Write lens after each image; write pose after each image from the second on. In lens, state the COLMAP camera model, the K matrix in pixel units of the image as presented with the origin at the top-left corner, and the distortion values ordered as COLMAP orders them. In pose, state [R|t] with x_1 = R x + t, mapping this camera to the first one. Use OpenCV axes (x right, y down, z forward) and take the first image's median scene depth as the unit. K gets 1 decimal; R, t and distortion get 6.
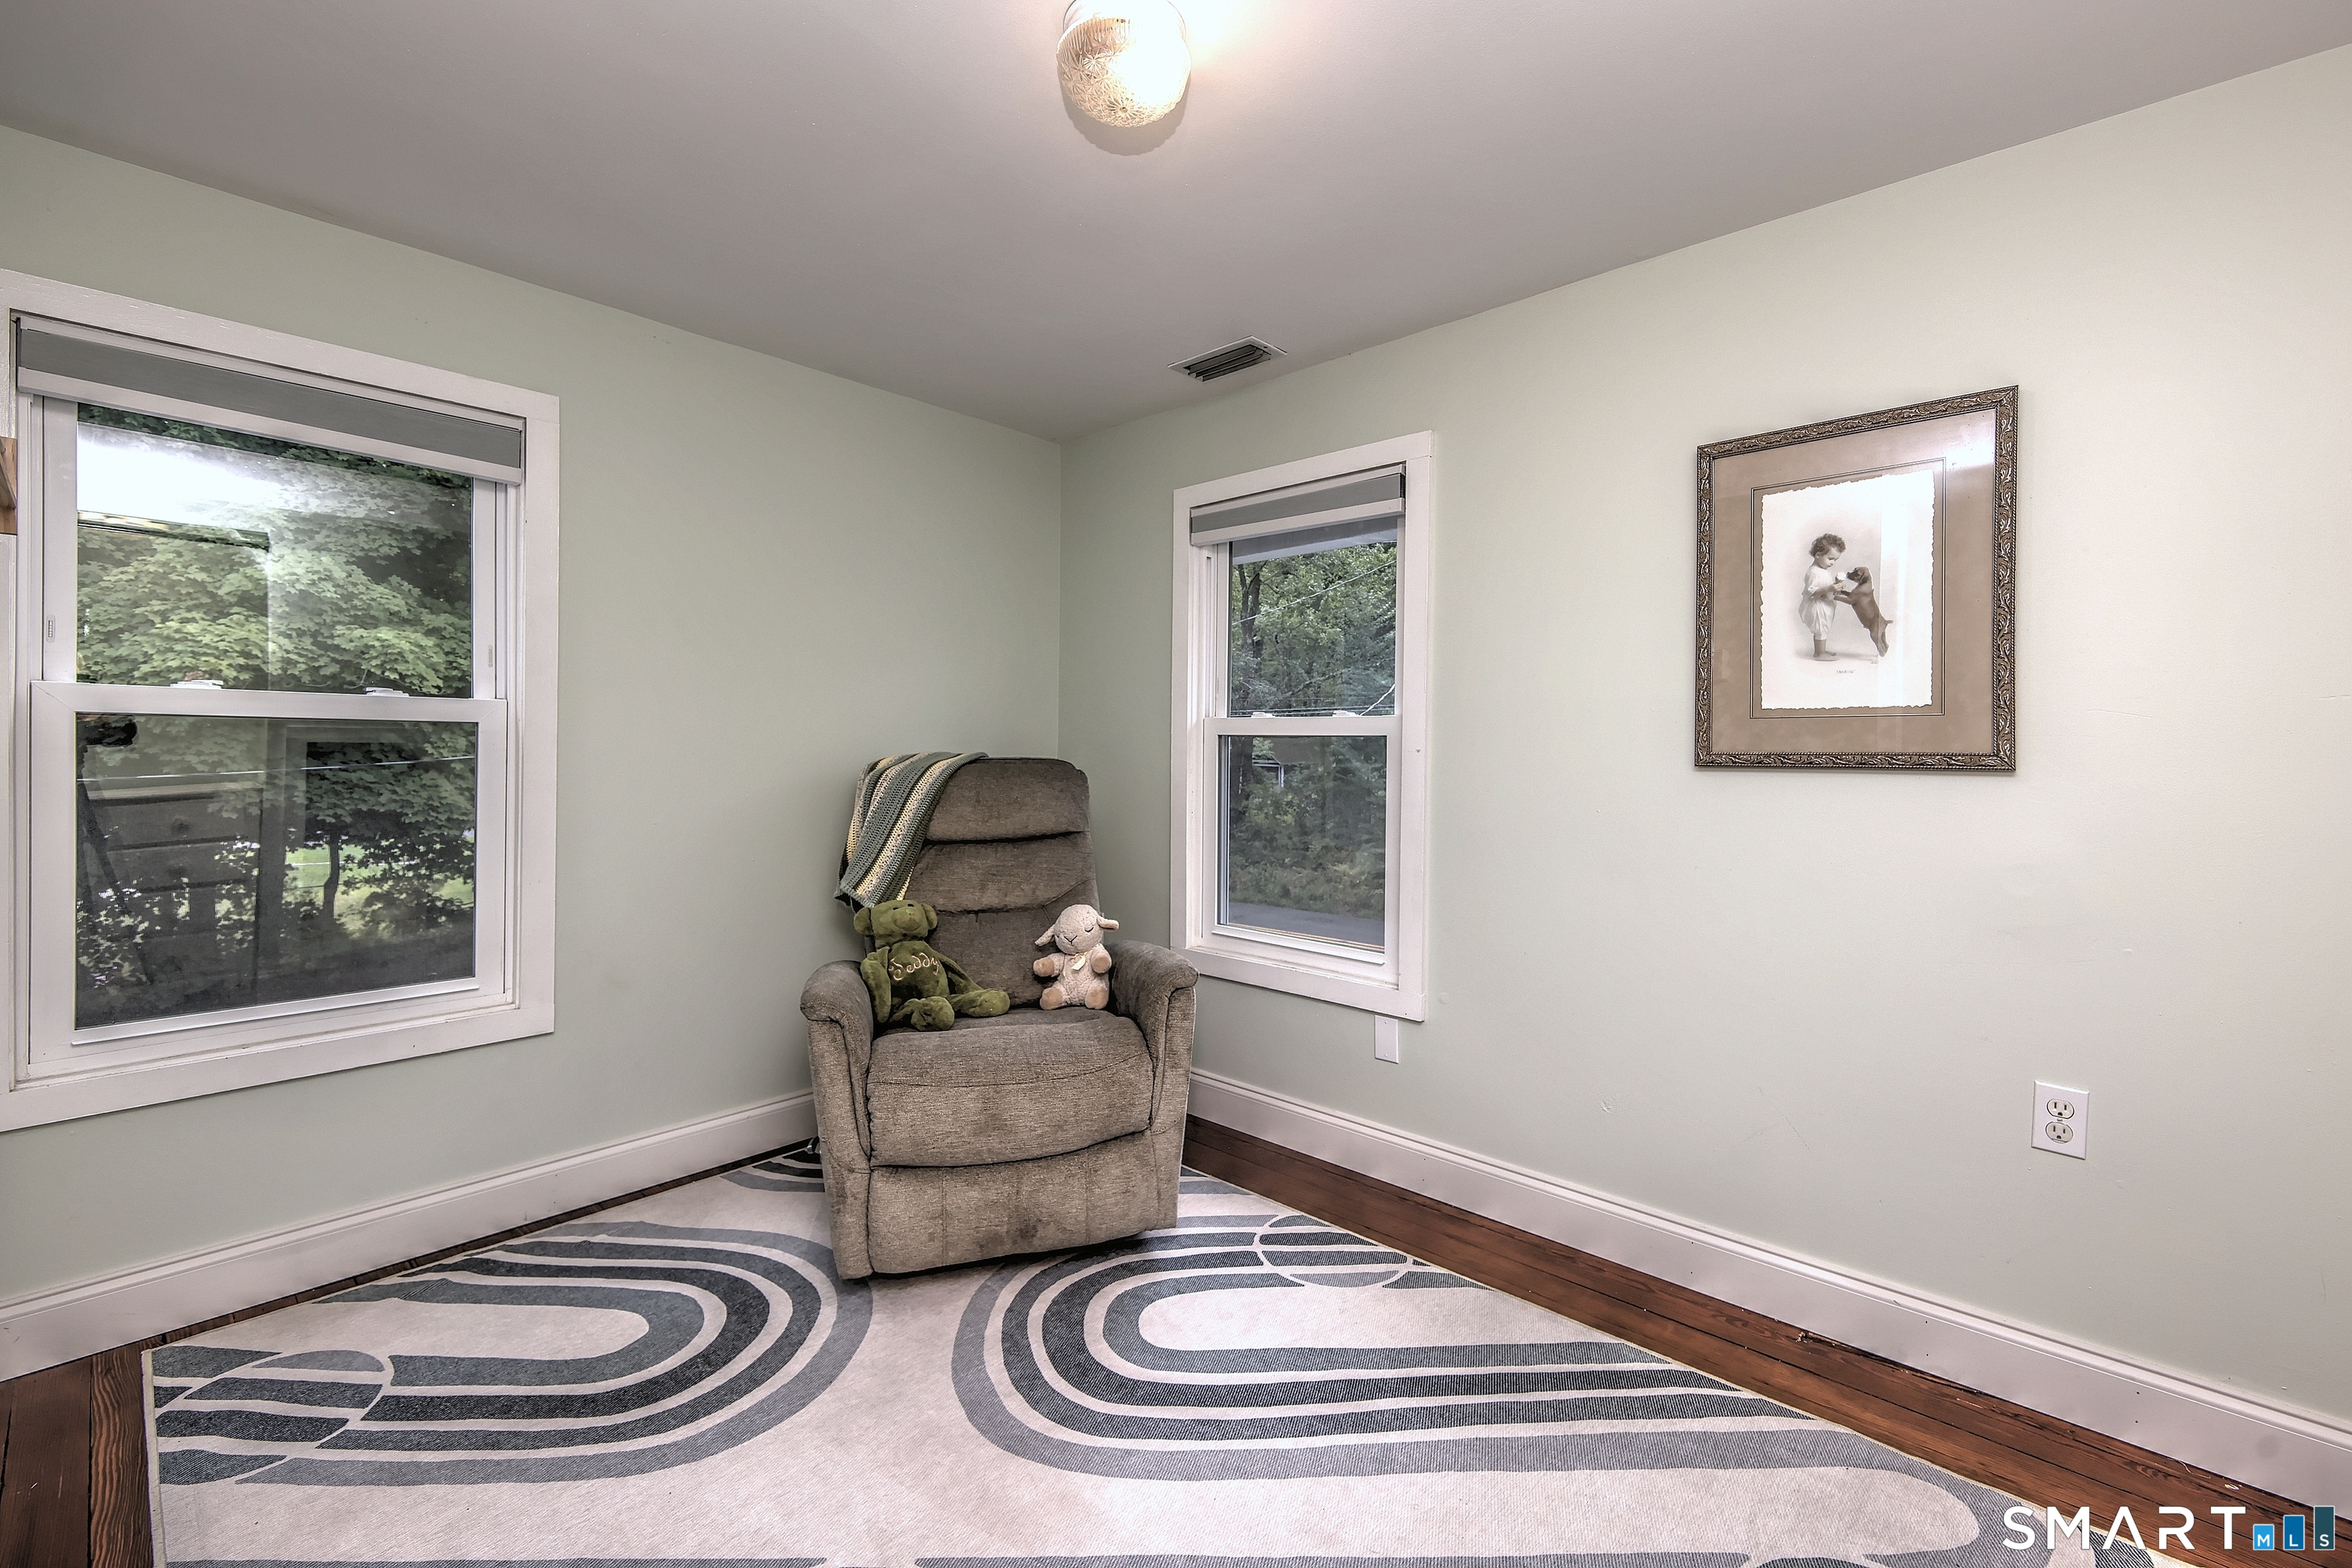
lens RADIAL K [[939.3, 0, 1206.7], [0, 939.3, 757.5], [0, 0, 1]] dist [-0.000994, -0.000275]
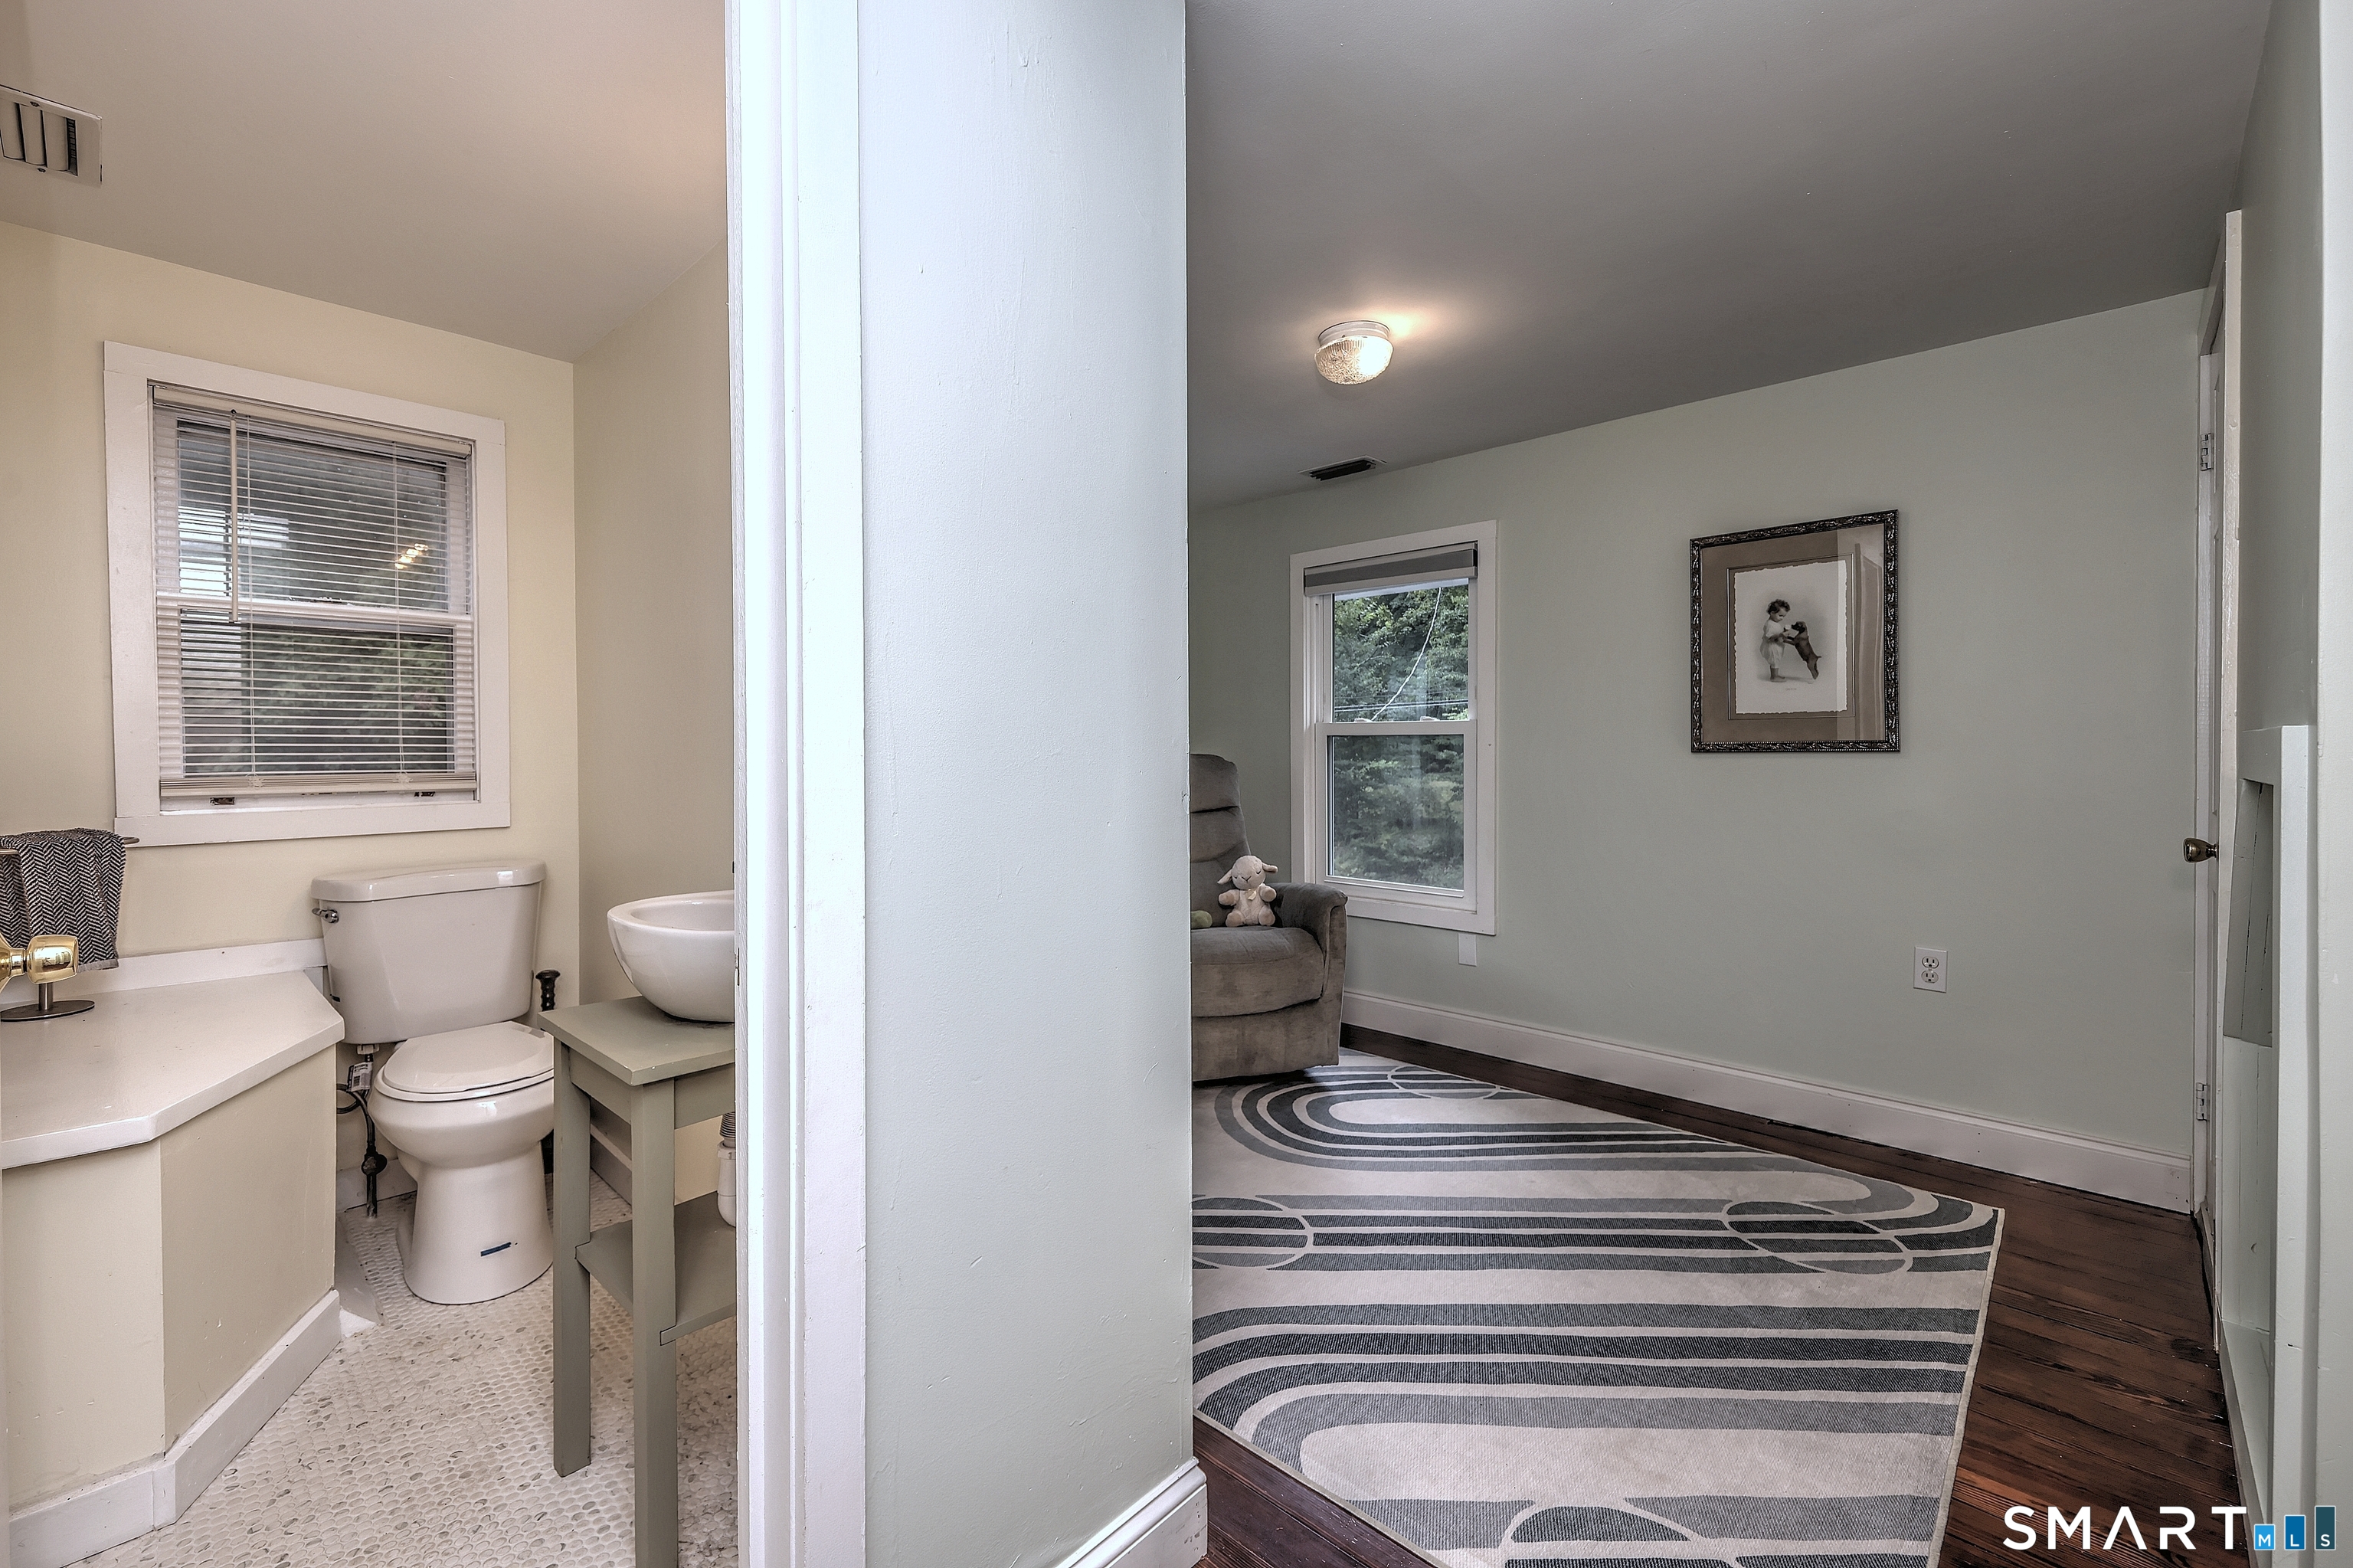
lens RADIAL K [[953.5, 0, 1120.7], [0, 953.5, 756.2], [0, 0, 1]] dist [-0.000145, -0.000152]
pose [[0.998551, -0.014034, -0.051961, -0.318978], [0.014116, 0.999900, 0.001206, 0.001367], [0.051939, -0.001938, 0.998648, -0.583360]]
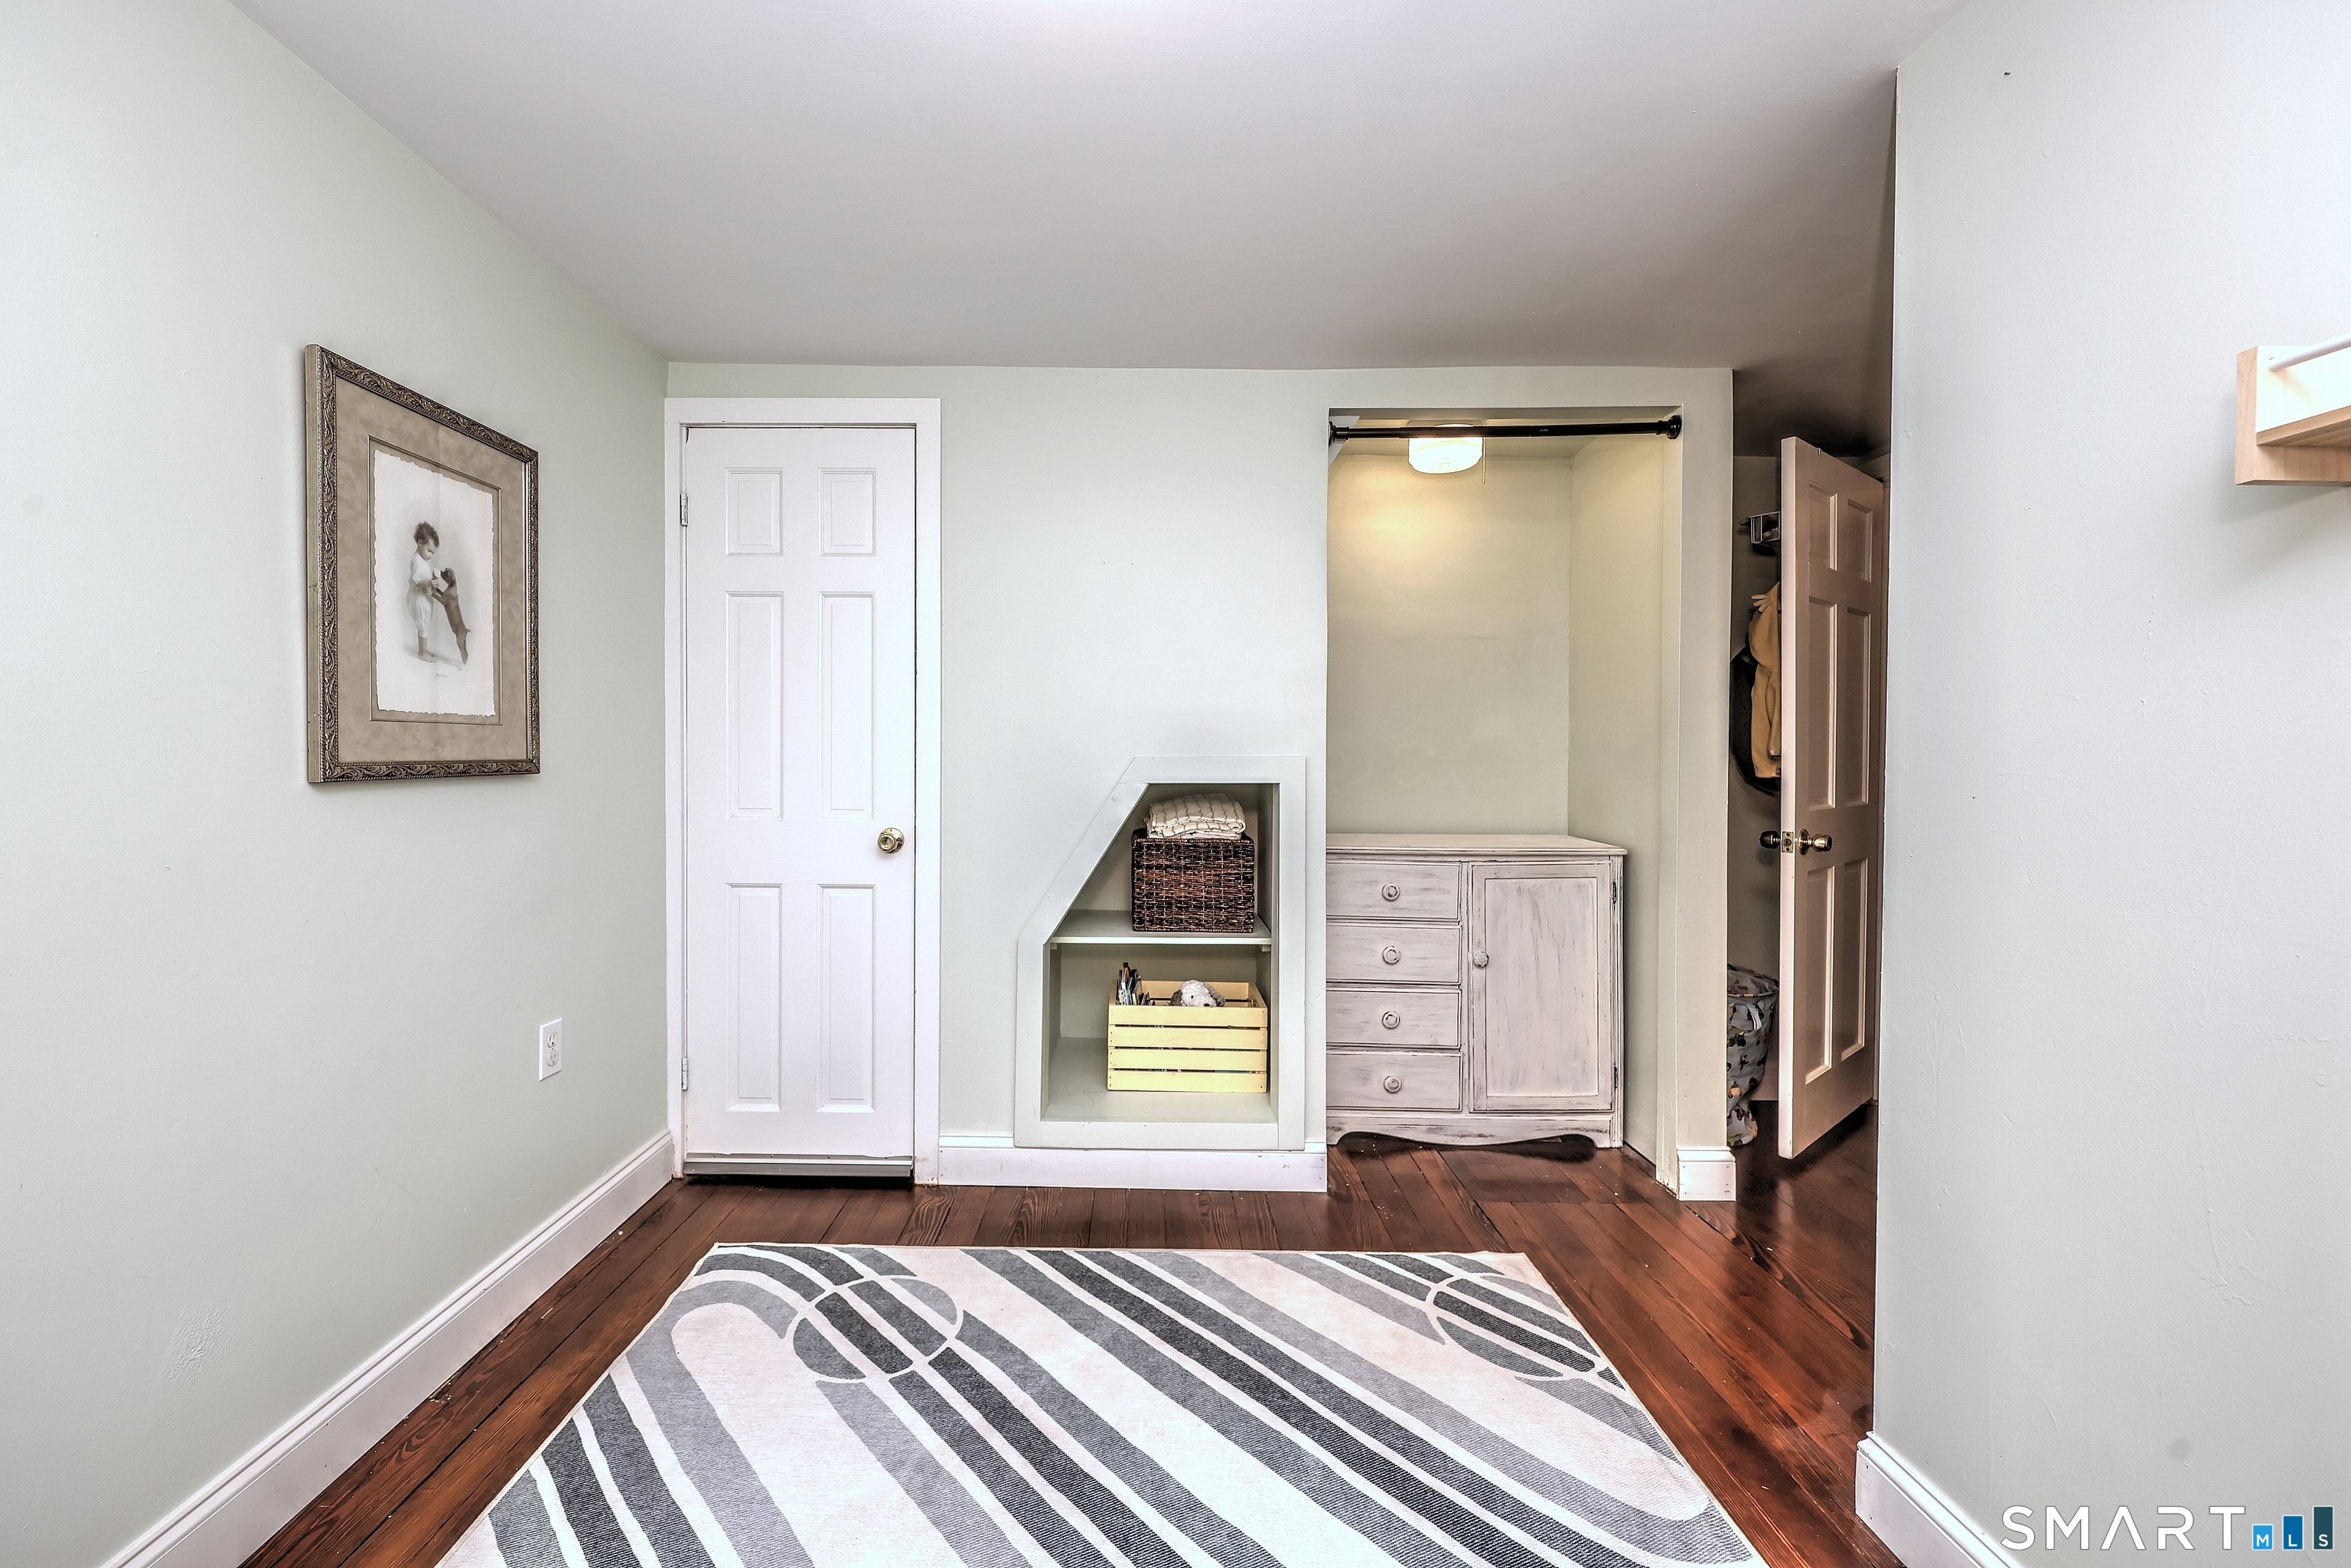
lens RADIAL K [[916.4, 0, 1169.6], [0, 916.4, 773.8], [0, 0, 1]] dist [0.000277, -0.000018]
pose [[-0.664656, -0.026823, 0.746668, -0.468427], [0.000694, 0.999333, 0.036516, -0.024220], [-0.747150, 0.024789, -0.664194, 1.005103]]
